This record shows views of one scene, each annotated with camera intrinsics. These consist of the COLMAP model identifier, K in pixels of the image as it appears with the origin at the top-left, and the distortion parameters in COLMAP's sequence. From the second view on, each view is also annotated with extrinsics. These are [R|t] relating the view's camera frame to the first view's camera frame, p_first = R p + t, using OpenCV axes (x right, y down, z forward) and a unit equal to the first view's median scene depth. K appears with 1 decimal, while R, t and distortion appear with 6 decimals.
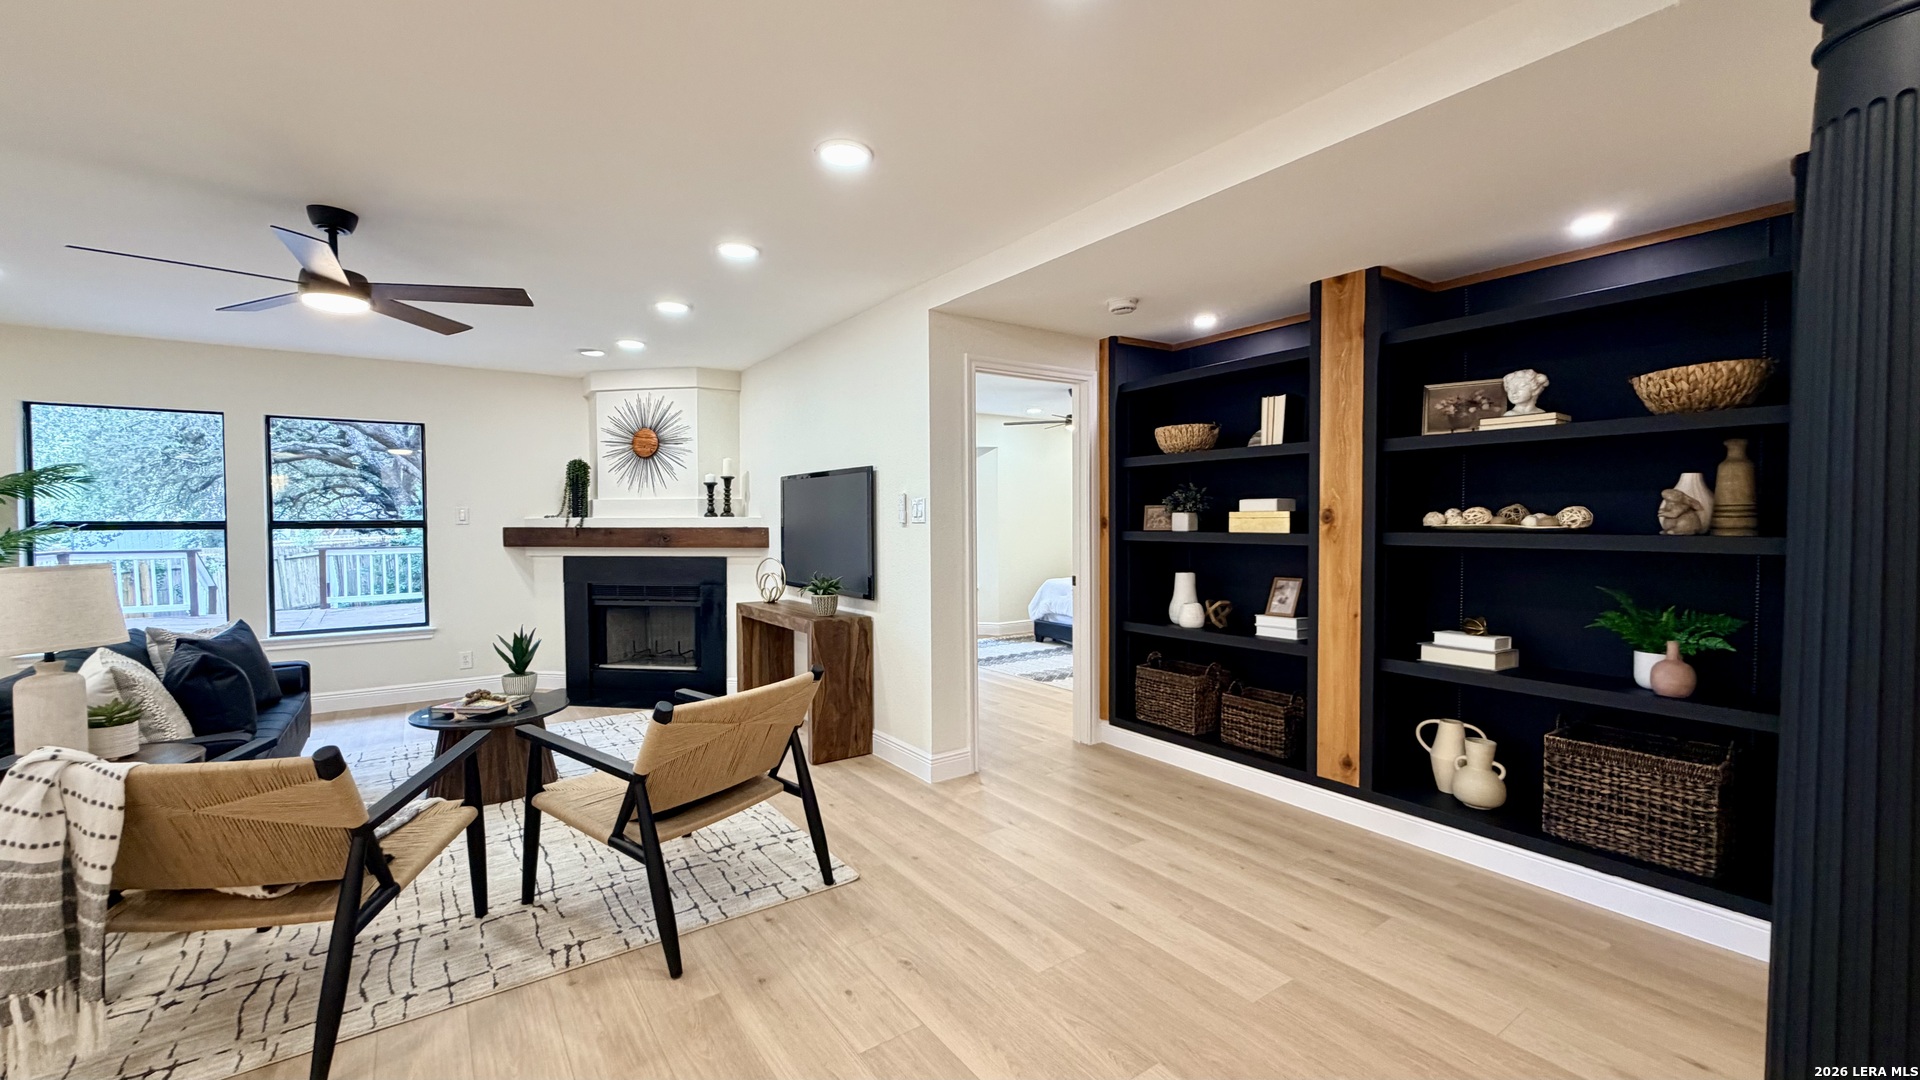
lens RADIAL K [[768.2, 0, 952.4], [0, 768.2, 542.9], [0, 0, 1]] dist [0.001037, -0.000084]
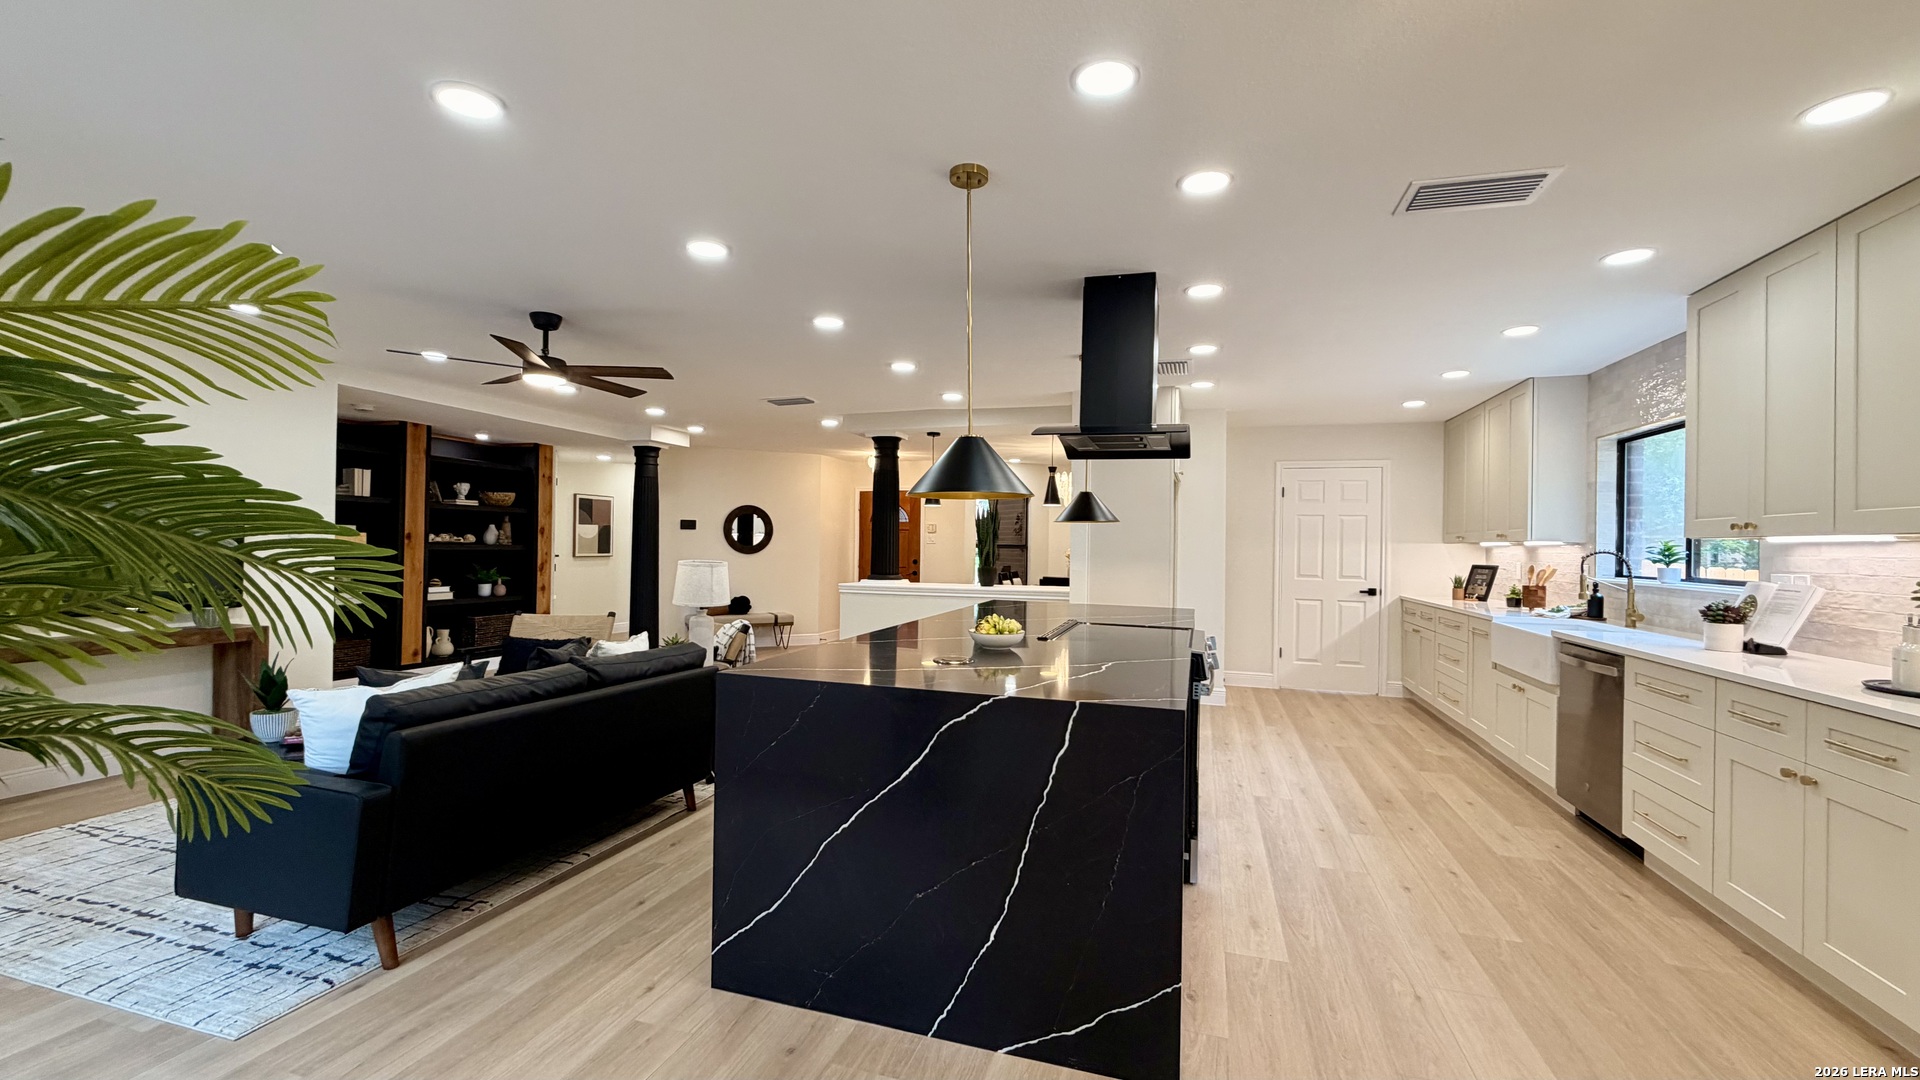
lens RADIAL K [[768.2, 0, 954.2], [0, 768.2, 539.8], [0, 0, 1]] dist [0.001037, -0.000084]
pose [[-0.609843, 0.002810, 0.792518, -2.160202], [0.012244, 0.999908, 0.005877, -0.020575], [-0.792428, 0.013288, -0.609821, 1.158683]]
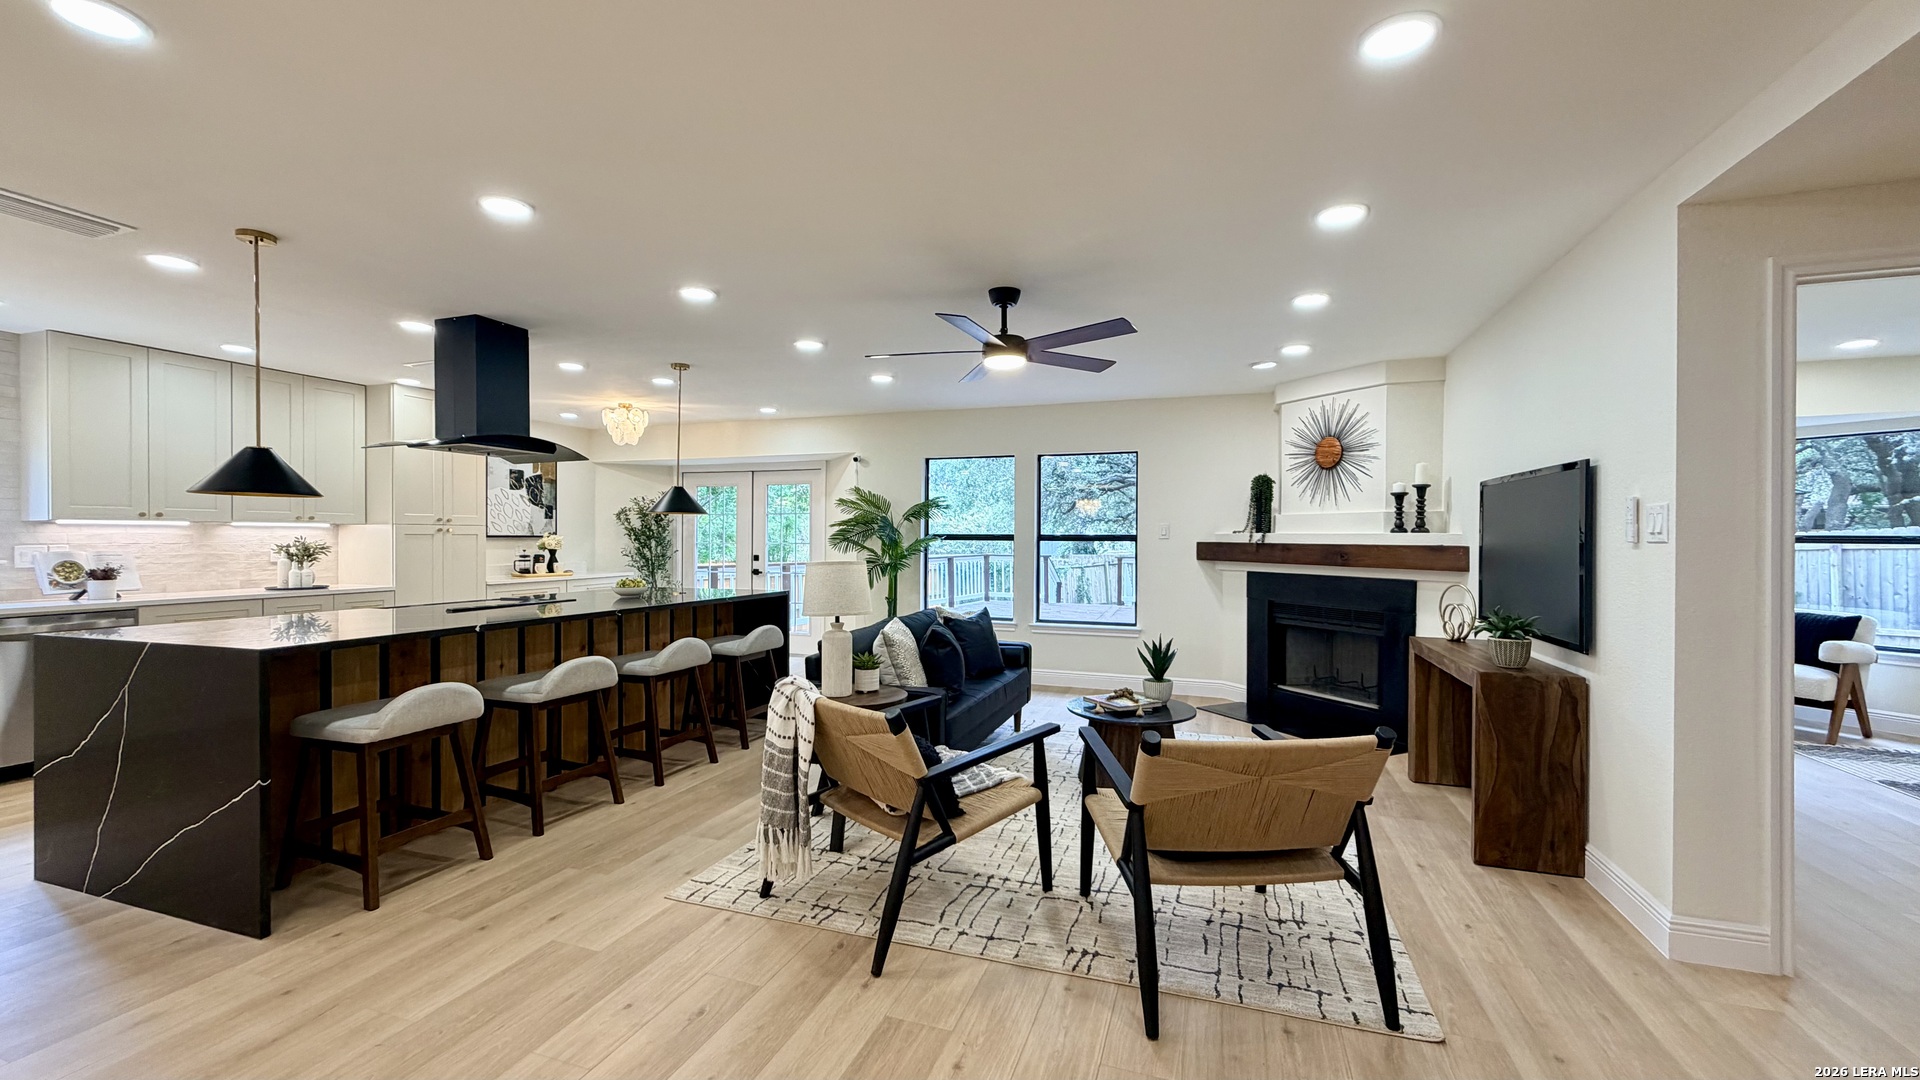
lens RADIAL K [[768.2, 0, 954.3], [0, 768.2, 541.7], [0, 0, 1]] dist [0.001037, -0.000084]
pose [[0.585886, 0.013277, -0.810285, 0.162614], [-0.031292, 0.999491, -0.006249, -0.005724], [0.809789, 0.029017, 0.586003, 0.183033]]
